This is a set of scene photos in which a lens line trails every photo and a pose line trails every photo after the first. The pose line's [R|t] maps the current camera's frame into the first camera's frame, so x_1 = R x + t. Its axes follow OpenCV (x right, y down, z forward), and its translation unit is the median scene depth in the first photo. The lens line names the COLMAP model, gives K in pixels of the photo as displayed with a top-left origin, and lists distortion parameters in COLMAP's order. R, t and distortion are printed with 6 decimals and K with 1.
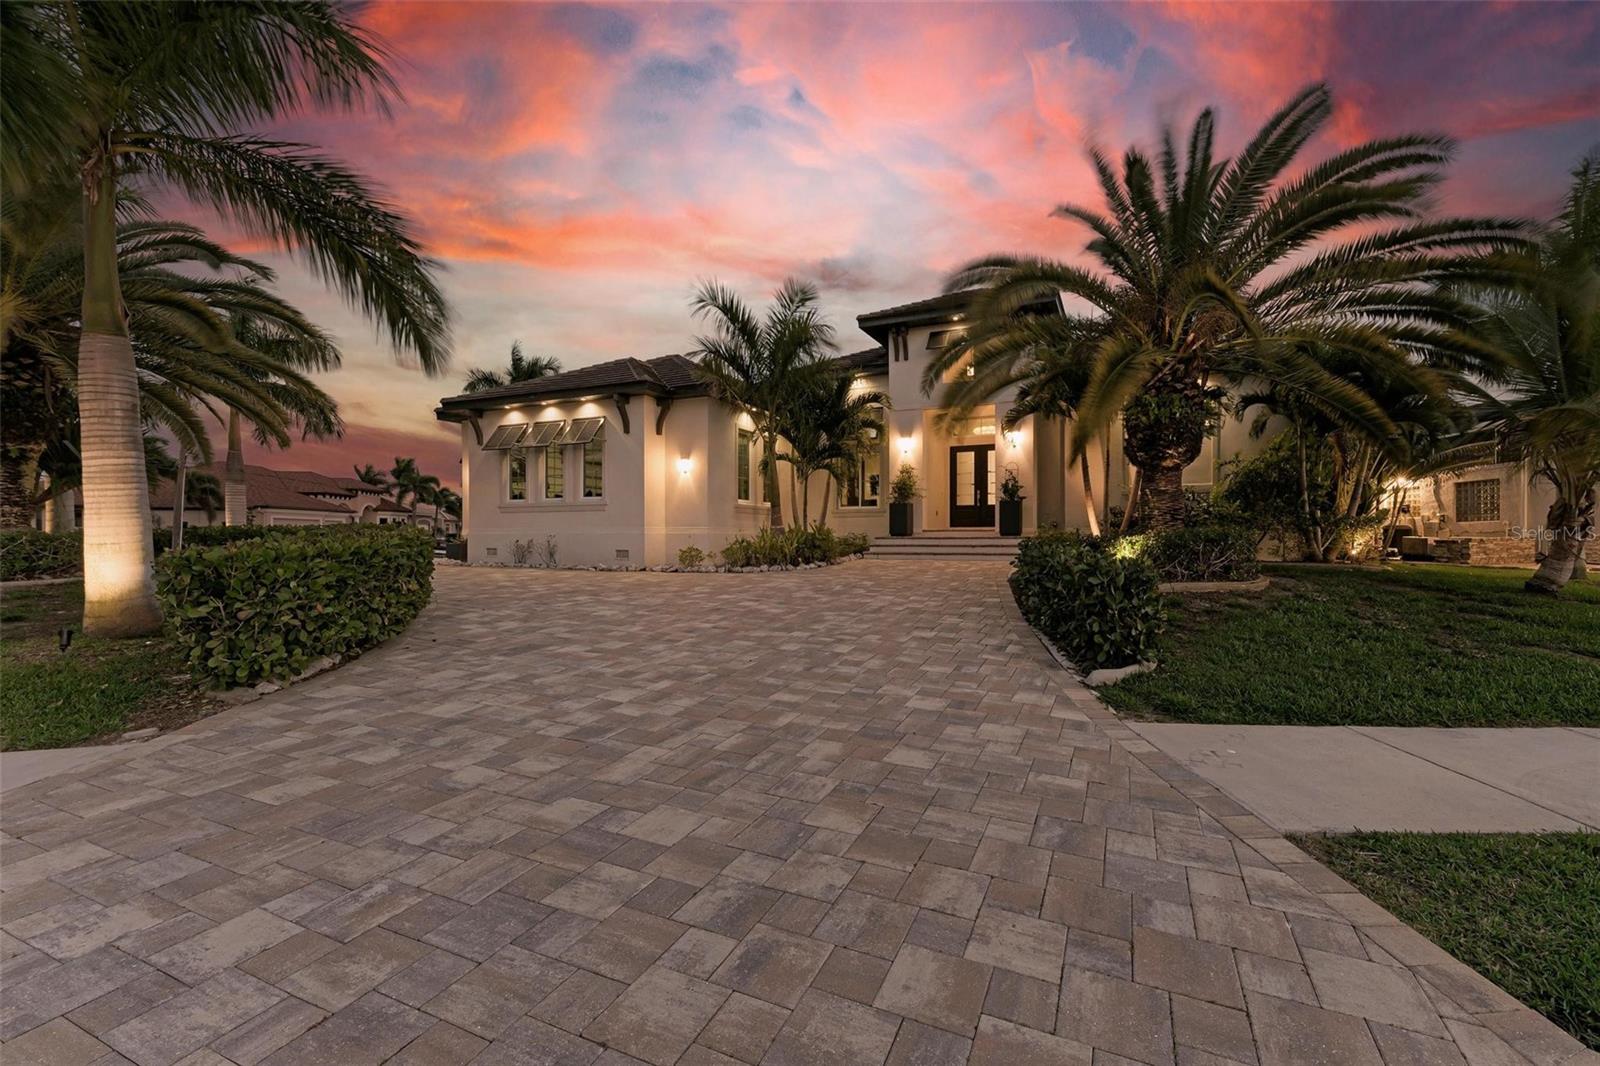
lens RADIAL K [[634.6, 0, 873.1], [0, 634.6, 537.2], [0, 0, 1]] dist [0.006710, -0.000185]
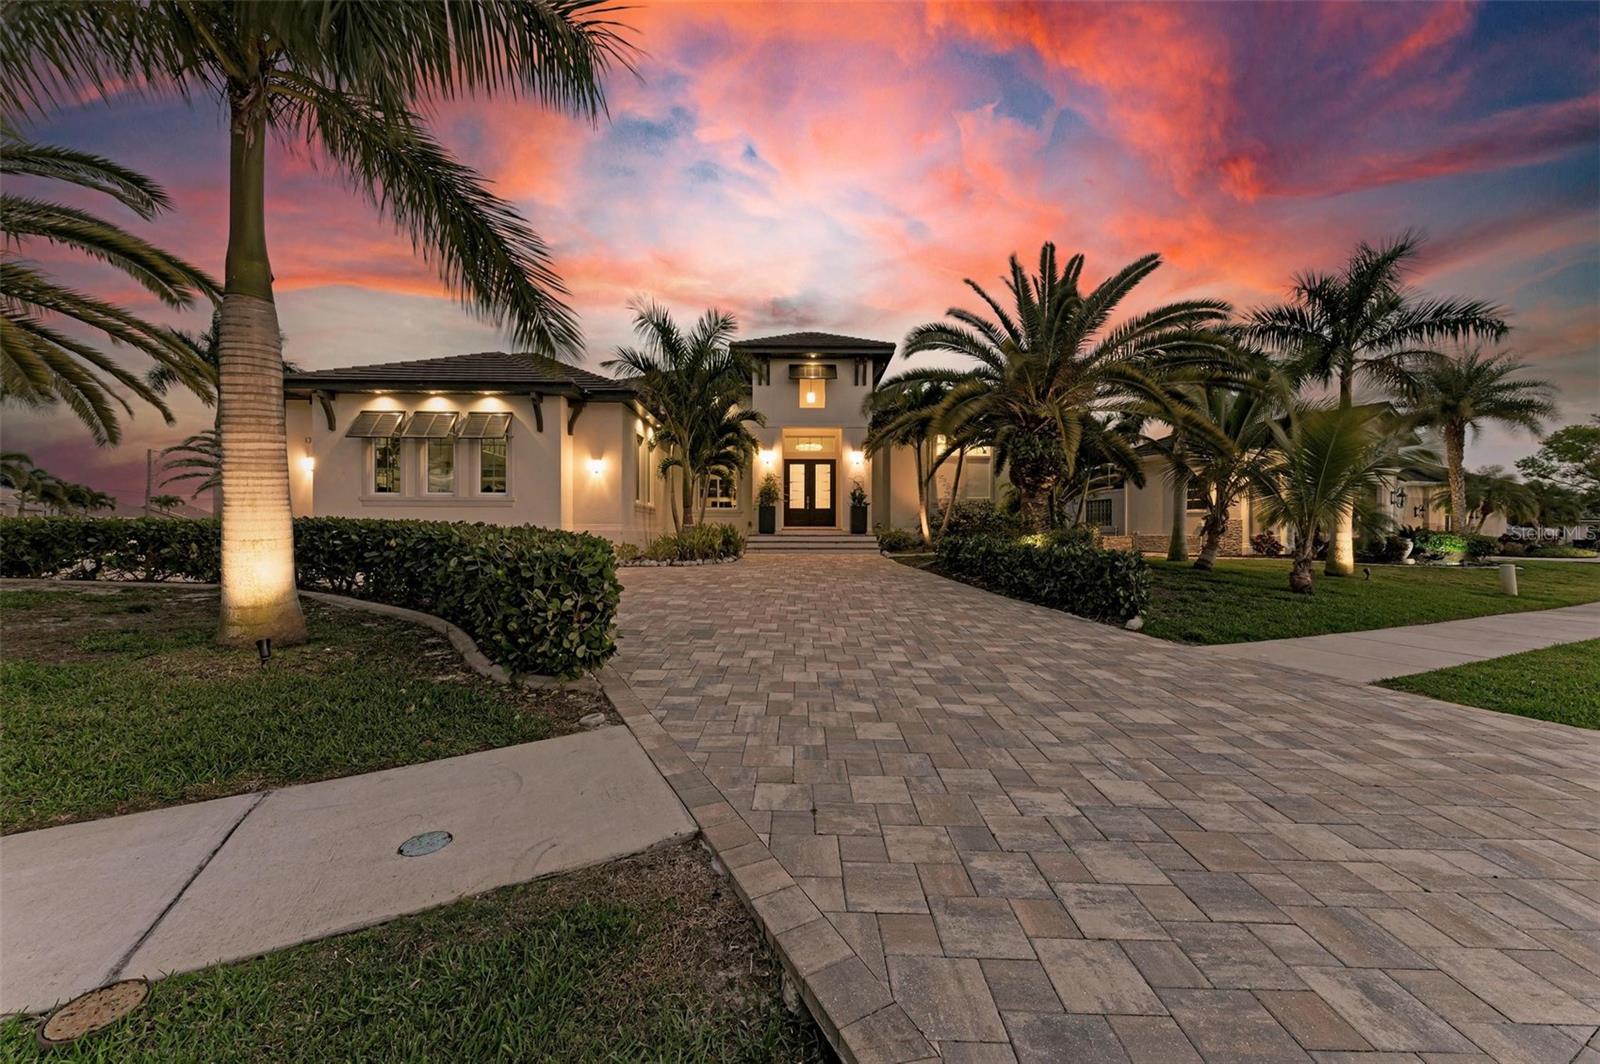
lens RADIAL K [[564.4, 0, 798.0], [0, 564.4, 536.6], [0, 0, 1]] dist [0.011591, -0.000276]
pose [[0.925991, 0.002960, 0.377534, -0.808541], [-0.004601, 0.999983, 0.003443, -0.000137], [-0.377518, -0.004925, 0.925989, 0.004221]]
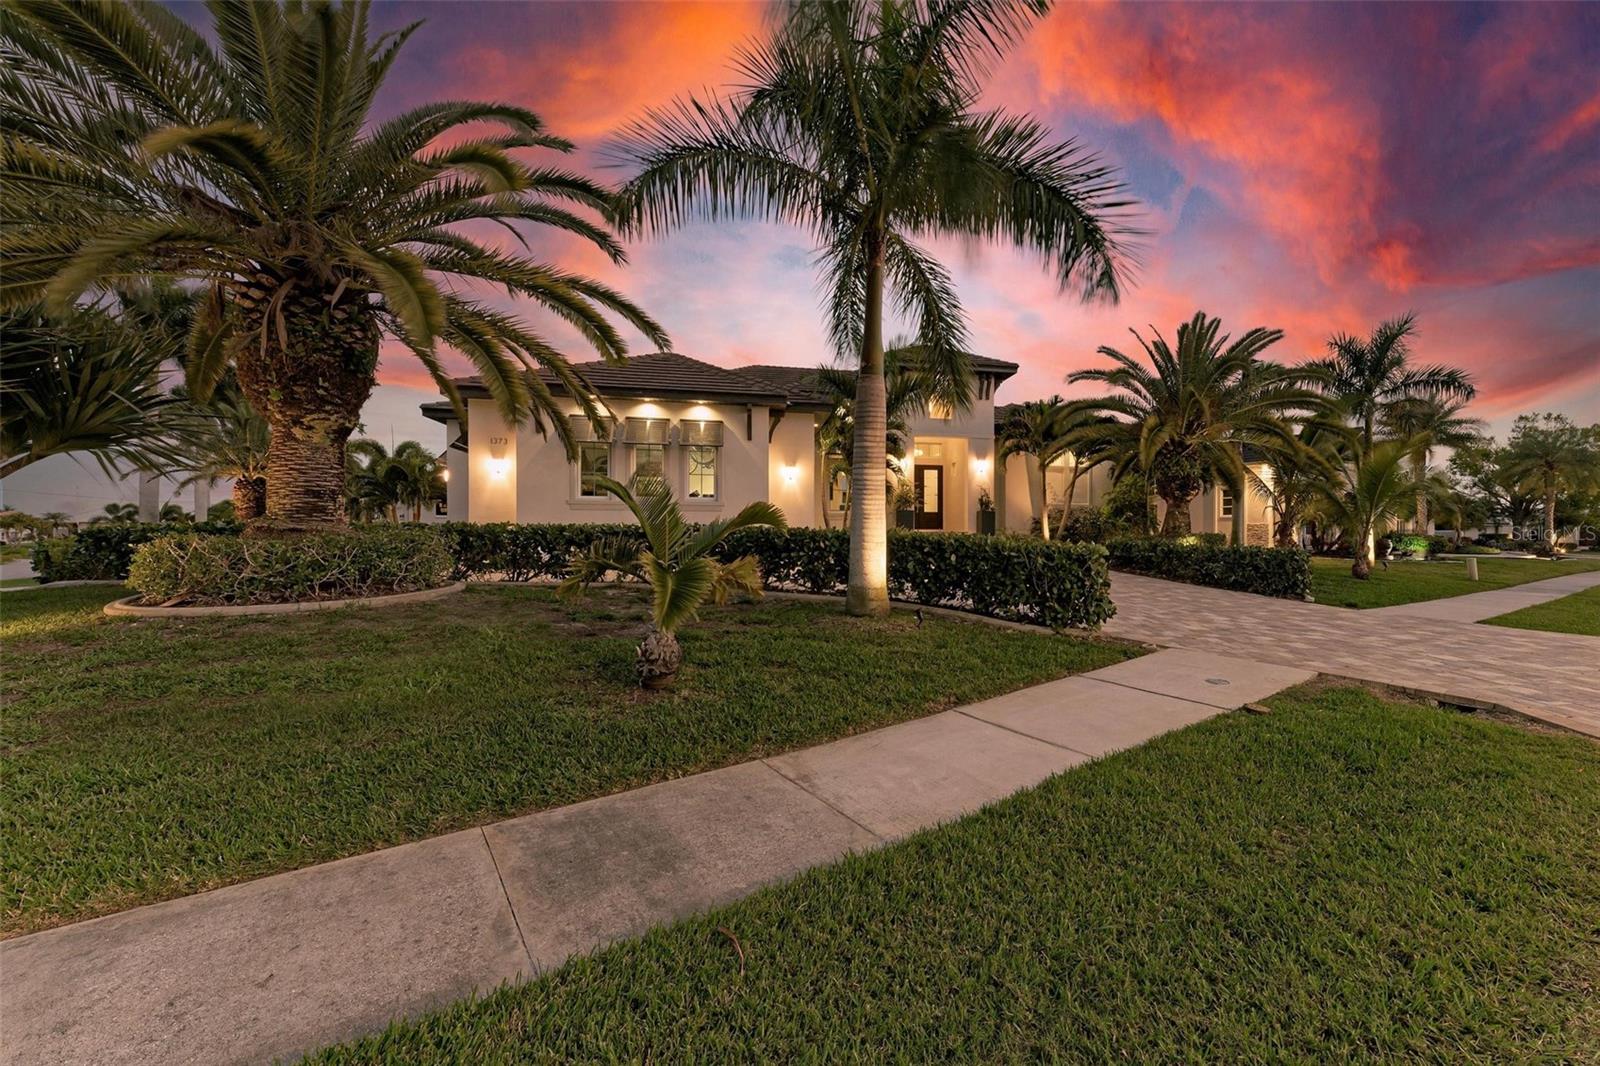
lens RADIAL K [[634.6, 0, 873.1], [0, 634.6, 537.2], [0, 0, 1]] dist [0.006710, -0.000185]
pose [[0.833092, 0.002553, 0.553129, -1.905885], [-0.003596, 0.999993, 0.000800, -0.000389], [-0.553123, -0.002656, 0.833096, -0.043785]]
